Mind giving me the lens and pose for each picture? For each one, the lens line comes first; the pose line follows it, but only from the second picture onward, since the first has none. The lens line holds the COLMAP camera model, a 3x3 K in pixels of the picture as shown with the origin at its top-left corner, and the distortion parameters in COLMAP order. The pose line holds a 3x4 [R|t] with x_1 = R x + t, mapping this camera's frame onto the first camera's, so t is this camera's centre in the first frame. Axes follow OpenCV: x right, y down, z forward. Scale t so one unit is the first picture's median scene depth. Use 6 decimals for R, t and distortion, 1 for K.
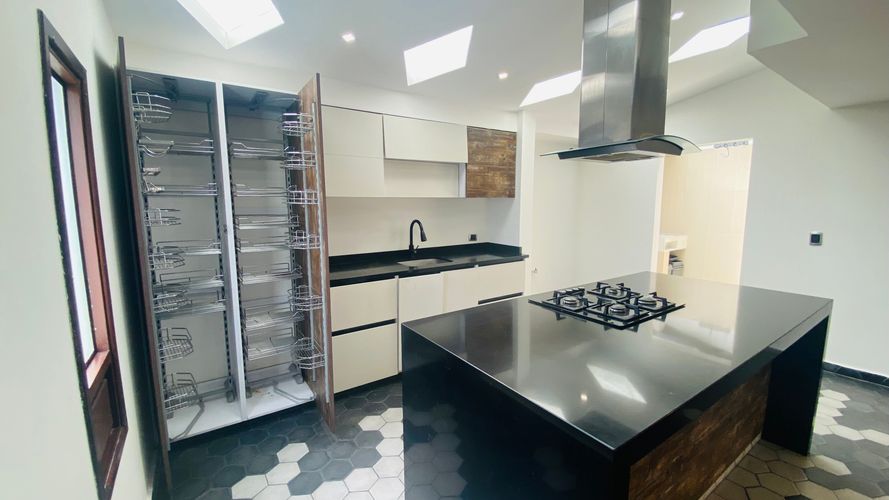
lens RADIAL K [[361.0, 0, 444.5], [0, 361.0, 250.0], [0, 0, 1]] dist [0.018544, -0.020285]
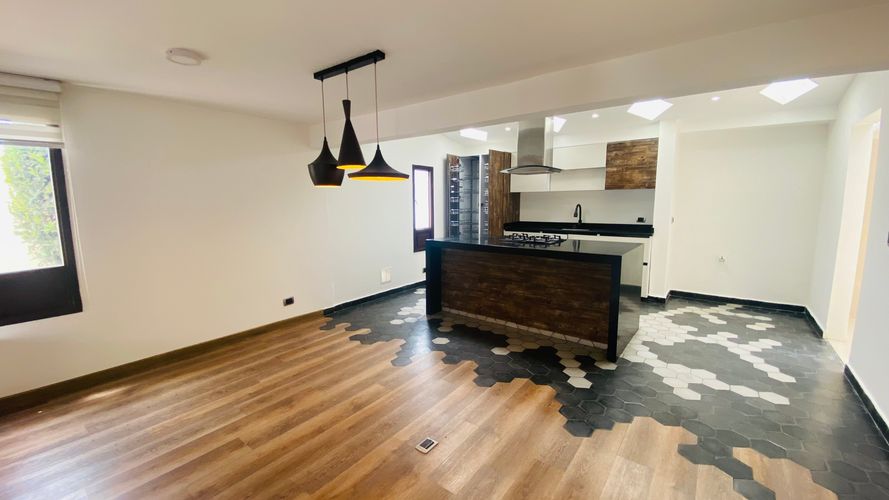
lens RADIAL K [[364.8, 0, 436.9], [0, 364.8, 245.9], [0, 0, 1]] dist [0.026733, -0.021337]
pose [[0.300701, 0.124854, -0.945511, 1.308480], [-0.116048, 0.988817, 0.093665, 0.024023], [0.946632, 0.081559, 0.311827, -0.120477]]
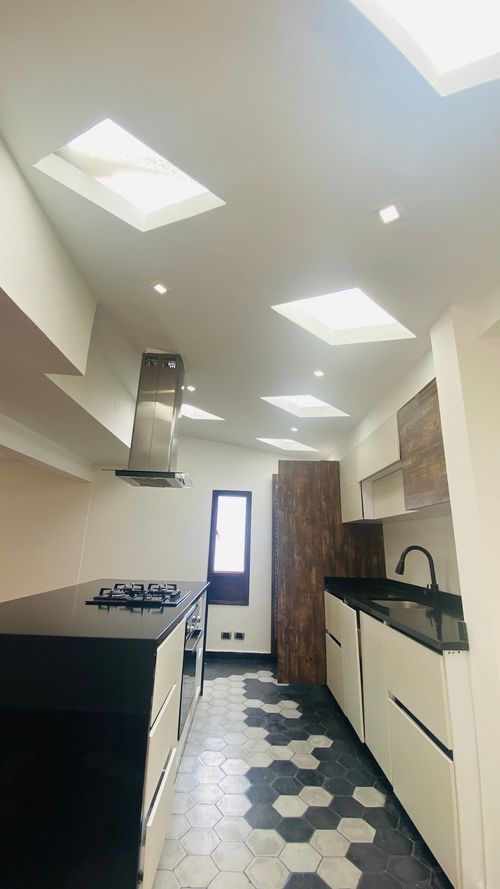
lens RADIAL K [[361.0, 0, 246.2], [0, 361.0, 447.5], [0, 0, 1]] dist [0.018544, -0.020285]
pose [[-0.551601, -0.224710, -0.803270, 0.755095], [-0.134667, 0.974386, -0.180104, -0.096836], [0.823166, 0.008829, -0.567733, 1.108018]]
